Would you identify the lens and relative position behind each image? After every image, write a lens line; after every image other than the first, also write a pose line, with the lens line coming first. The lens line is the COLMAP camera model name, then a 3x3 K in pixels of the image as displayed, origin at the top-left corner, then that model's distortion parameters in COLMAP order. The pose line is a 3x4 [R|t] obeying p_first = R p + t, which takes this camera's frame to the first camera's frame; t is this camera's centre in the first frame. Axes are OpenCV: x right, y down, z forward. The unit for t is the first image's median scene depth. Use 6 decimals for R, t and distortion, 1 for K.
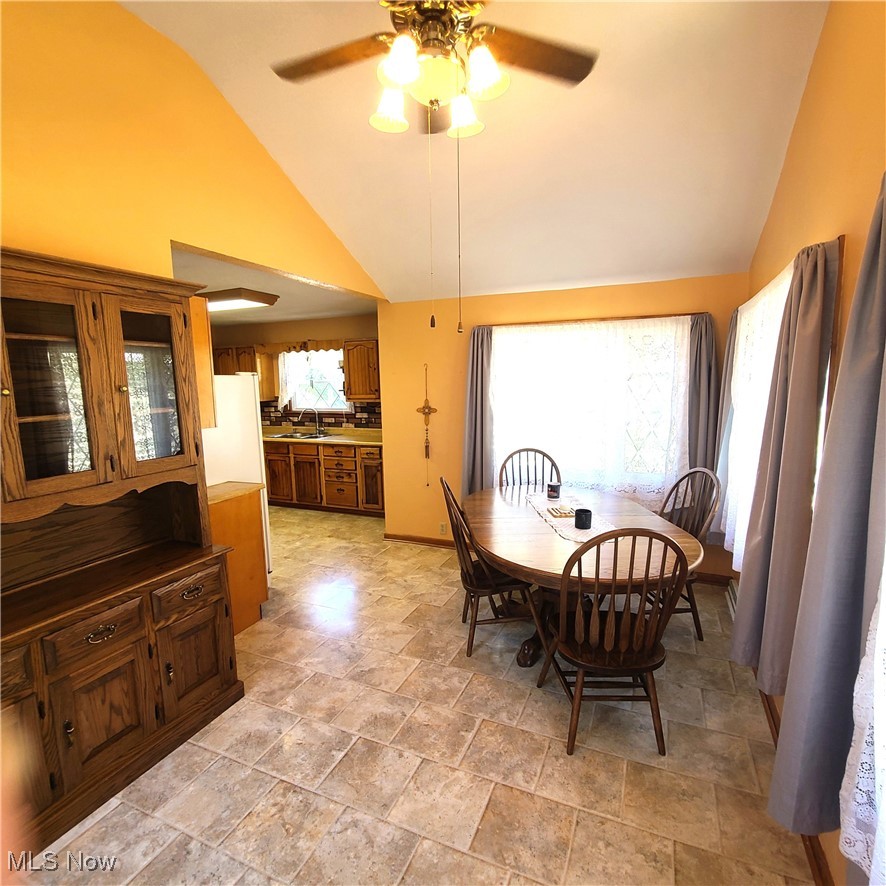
lens RADIAL K [[486.5, 0, 444.8], [0, 486.5, 445.8], [0, 0, 1]] dist [-0.001976, -0.001693]
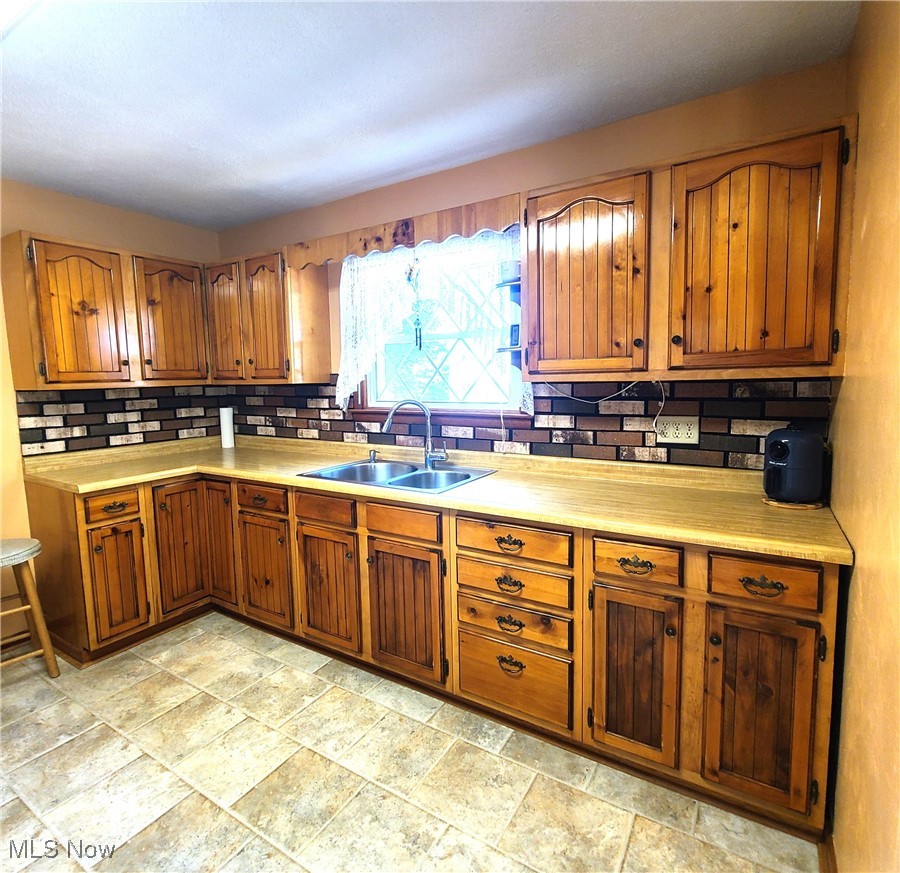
lens RADIAL K [[493.2, 0, 448.9], [0, 493.2, 425.0], [0, 0, 1]] dist [-0.000432, 0.000004]
pose [[0.989787, 0.015959, -0.141657, -0.201187], [-0.021758, 0.998983, -0.039484, -0.045142], [0.140883, 0.042163, 0.989128, 0.644141]]
